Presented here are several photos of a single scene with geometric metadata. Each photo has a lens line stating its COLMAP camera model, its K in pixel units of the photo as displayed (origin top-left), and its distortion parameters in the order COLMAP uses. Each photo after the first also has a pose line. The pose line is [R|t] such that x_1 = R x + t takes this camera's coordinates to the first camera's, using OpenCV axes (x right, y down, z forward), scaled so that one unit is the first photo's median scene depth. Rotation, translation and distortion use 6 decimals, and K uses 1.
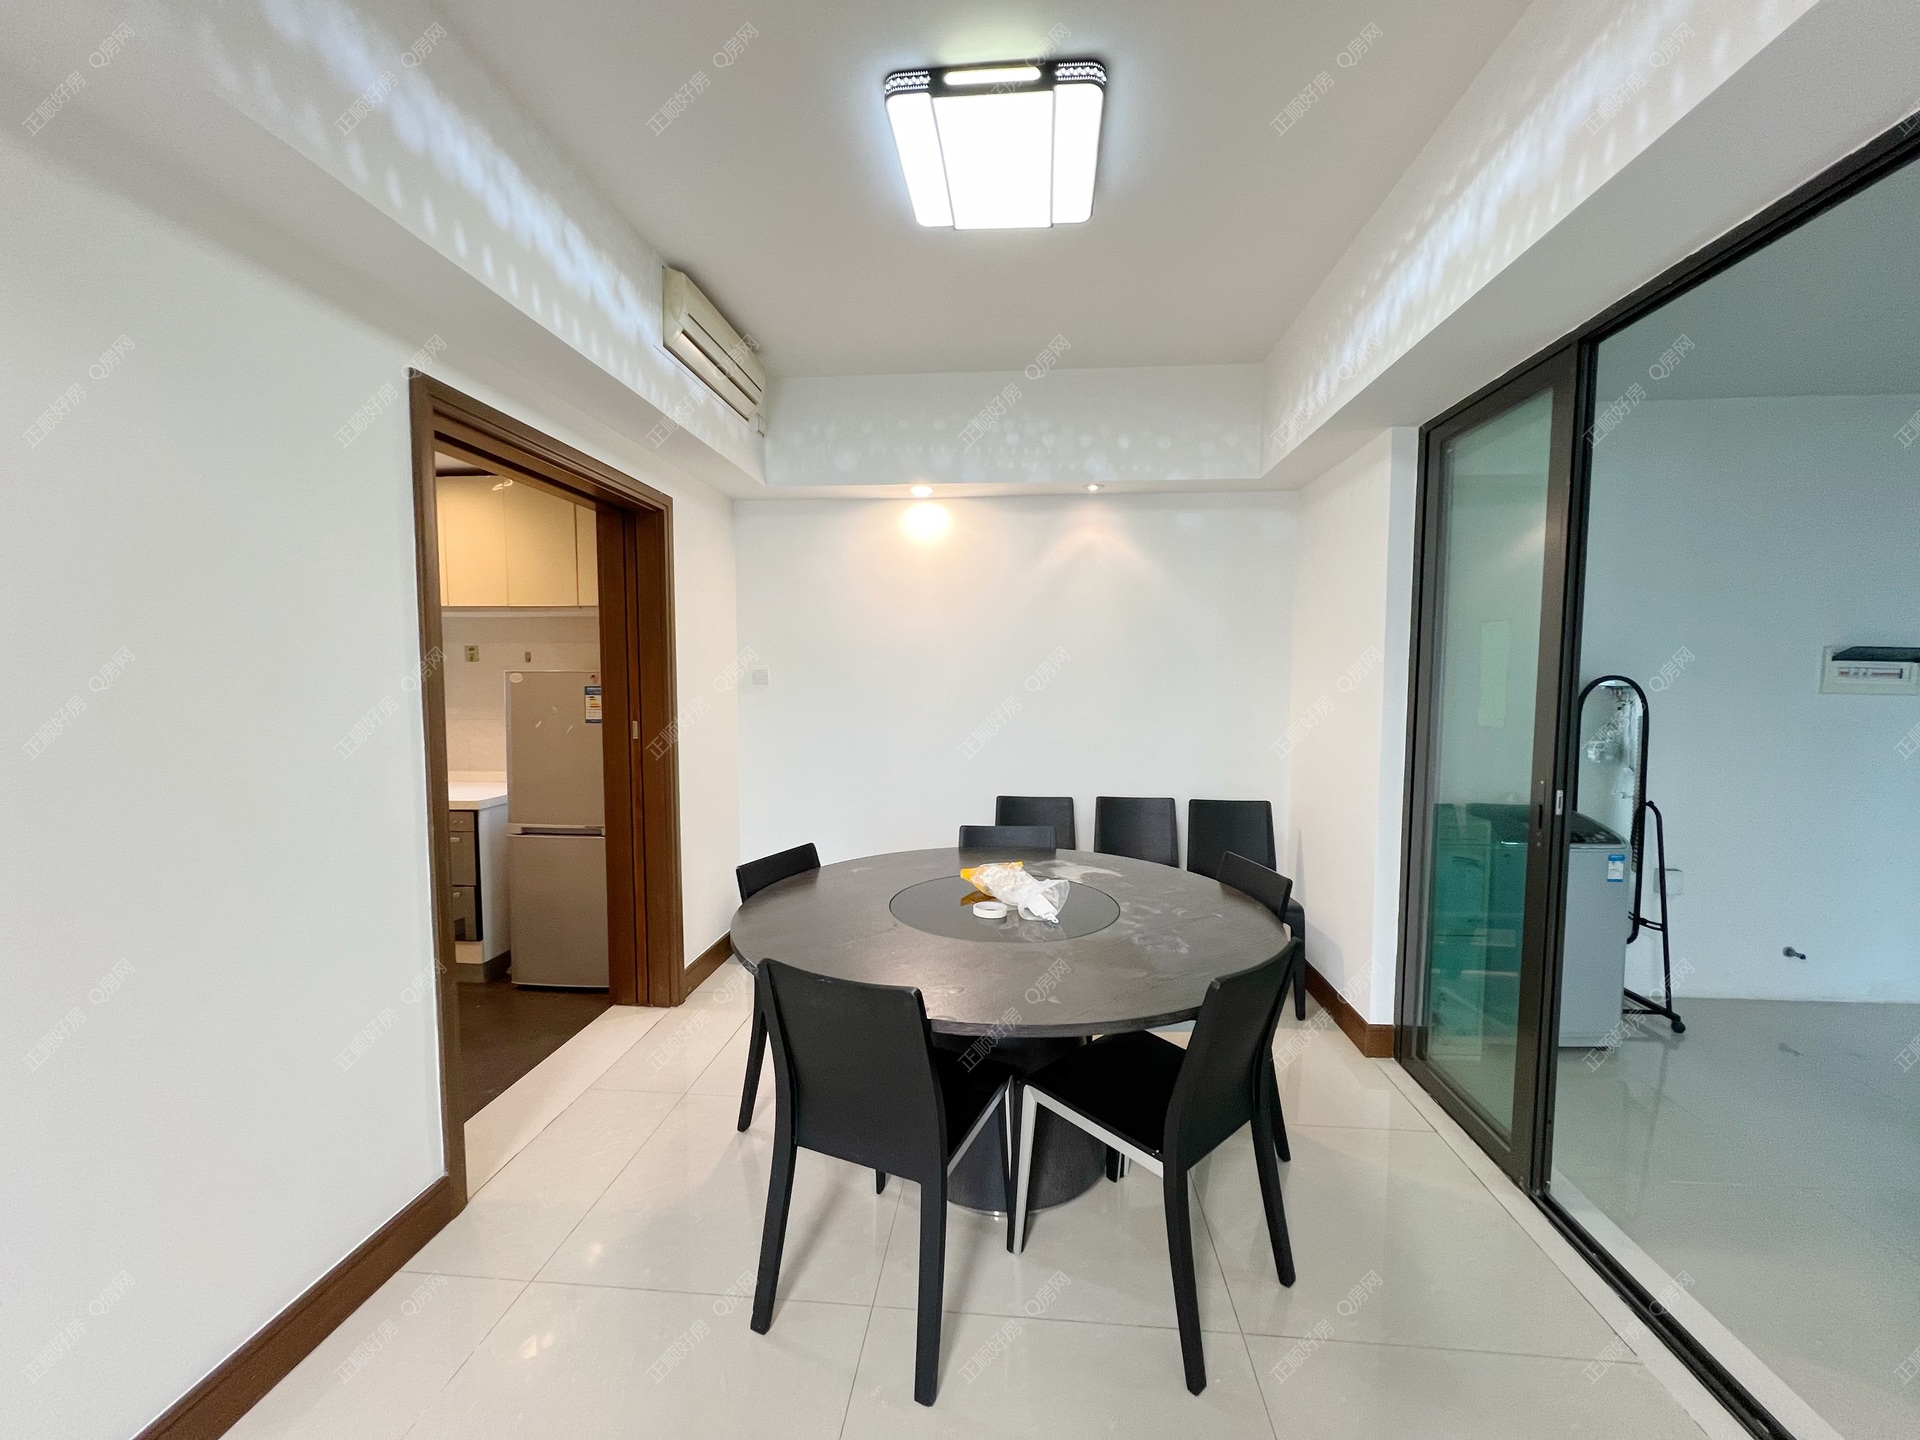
lens RADIAL K [[768.2, 0, 964.3], [0, 768.2, 722.6], [0, 0, 1]] dist [0.001011, -0.000007]
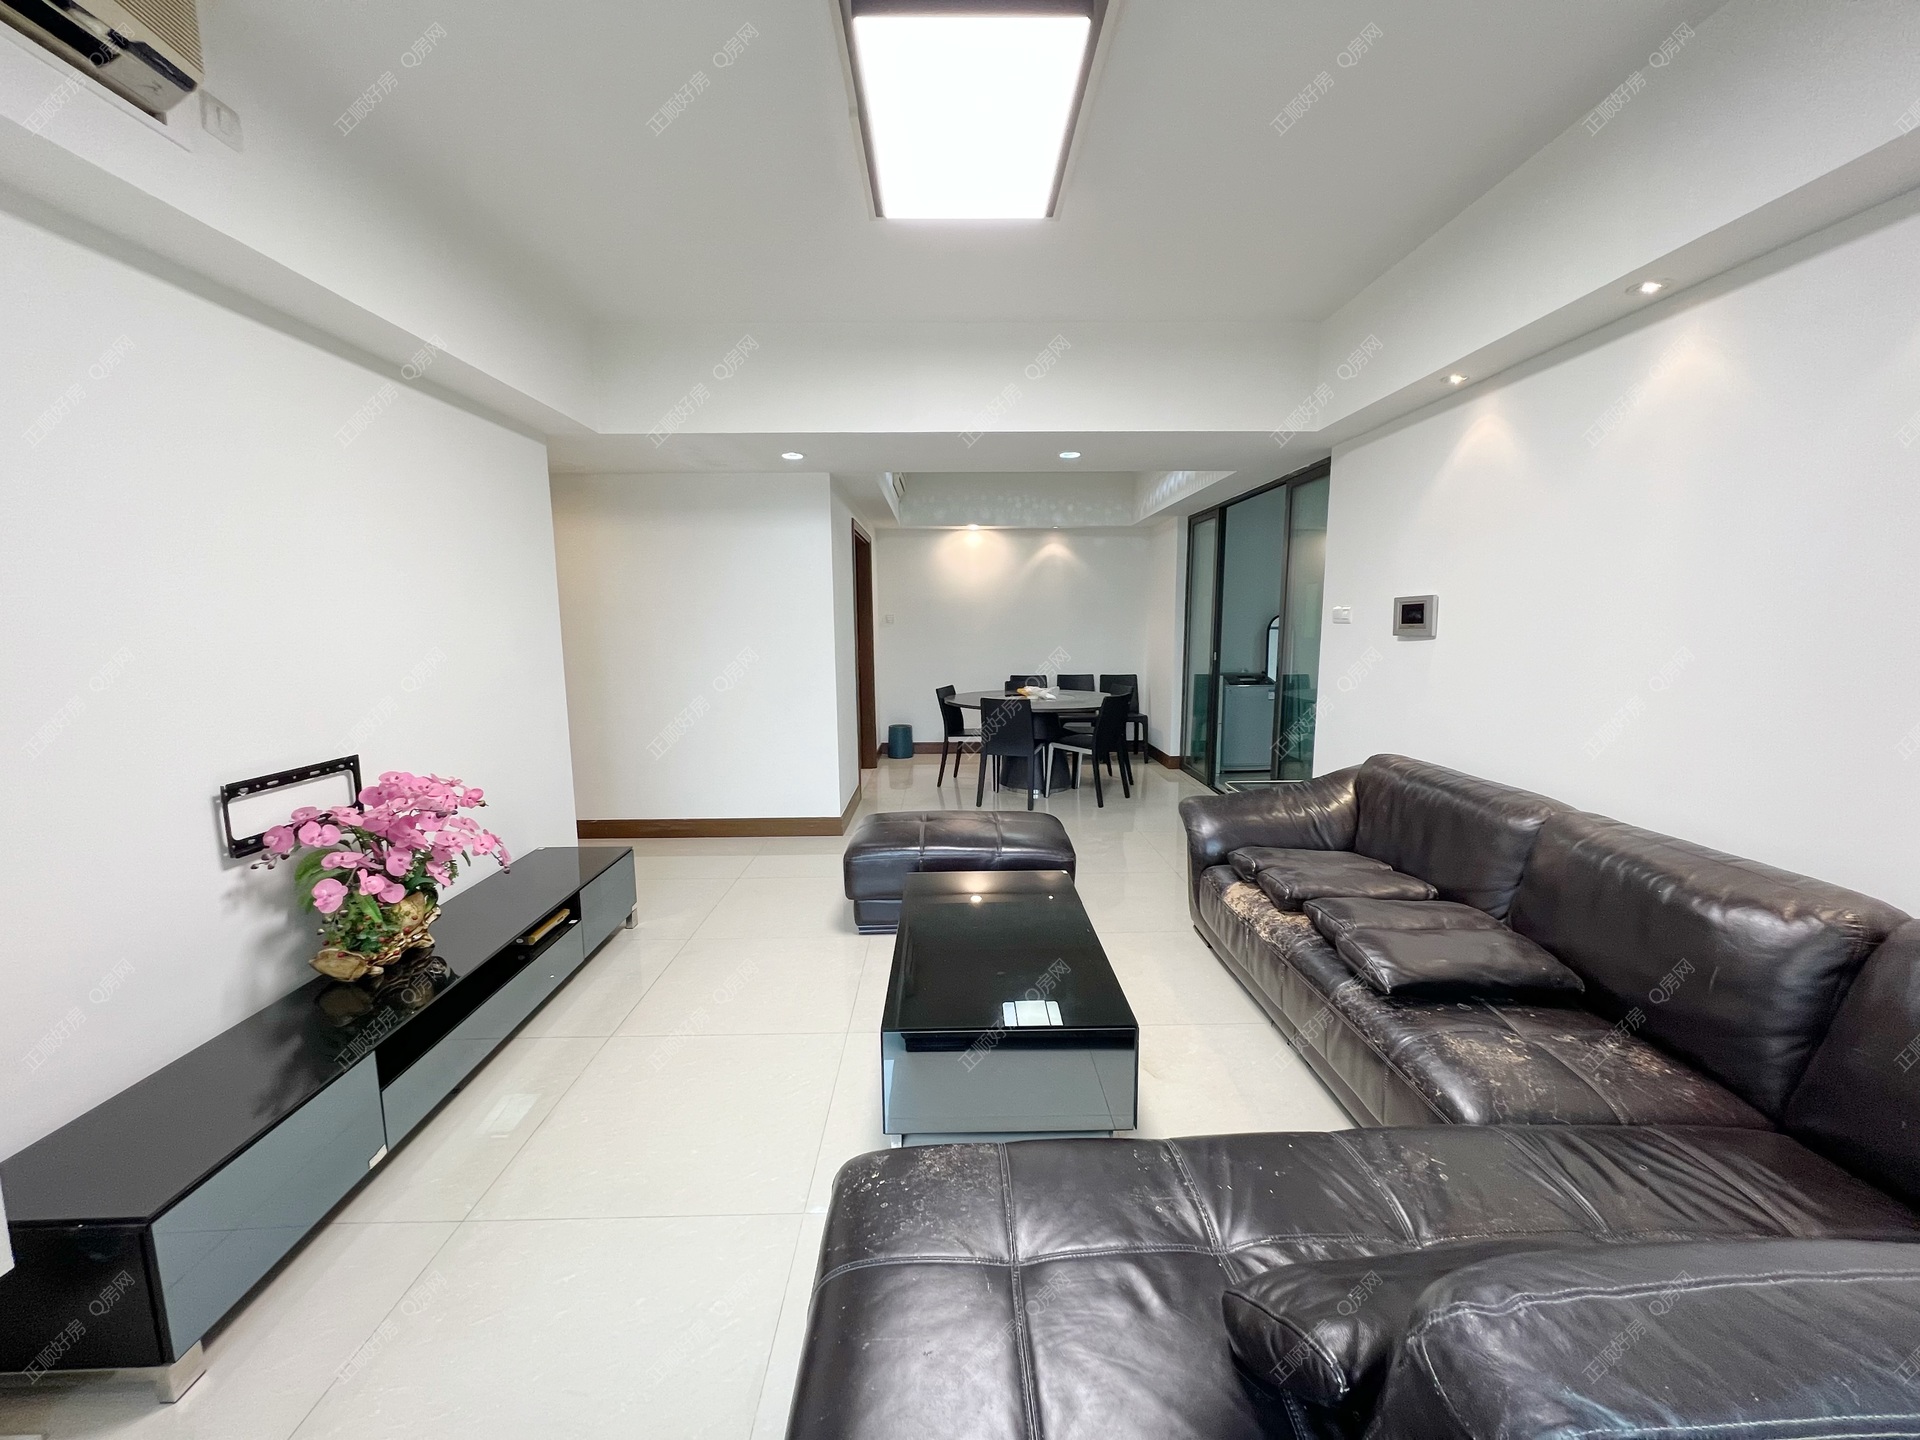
lens RADIAL K [[768.2, 0, 964.3], [0, 768.2, 722.6], [0, 0, 1]] dist [0.001011, -0.000007]
pose [[0.994297, -0.022552, 0.104235, -0.322666], [0.014948, 0.997208, 0.073168, 0.074548], [-0.105594, -0.071192, 0.991858, -1.139933]]
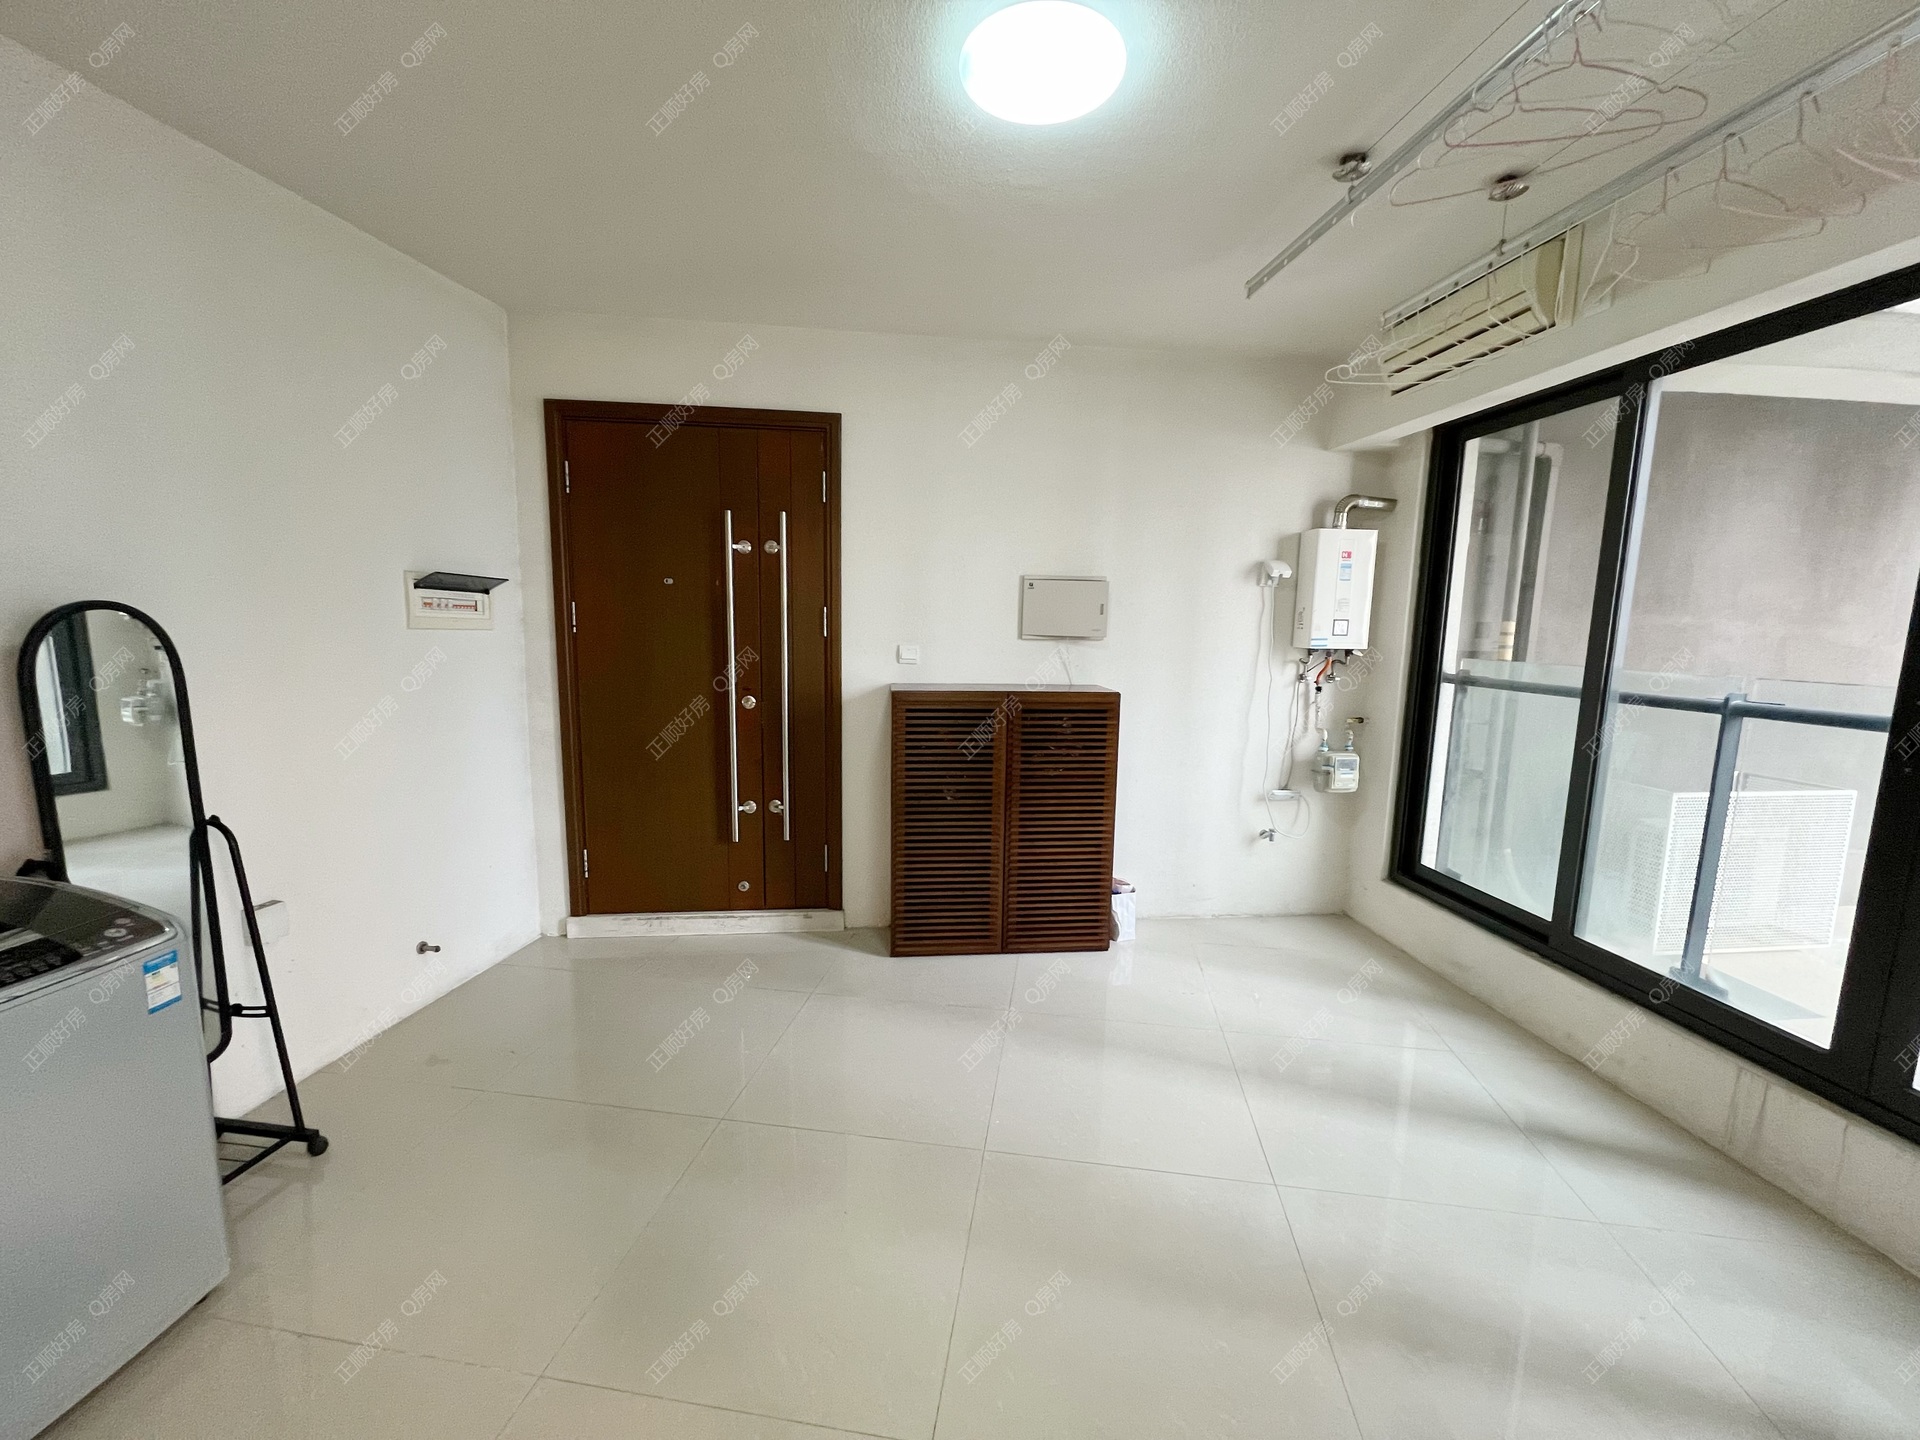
lens RADIAL K [[768.2, 0, 964.3], [0, 768.2, 722.6], [0, 0, 1]] dist [0.001011, -0.000007]
pose [[0.068504, -0.133848, 0.988631, 0.351321], [0.049450, 0.990197, 0.130634, -0.017777], [-0.996425, 0.039938, 0.074452, 0.371572]]
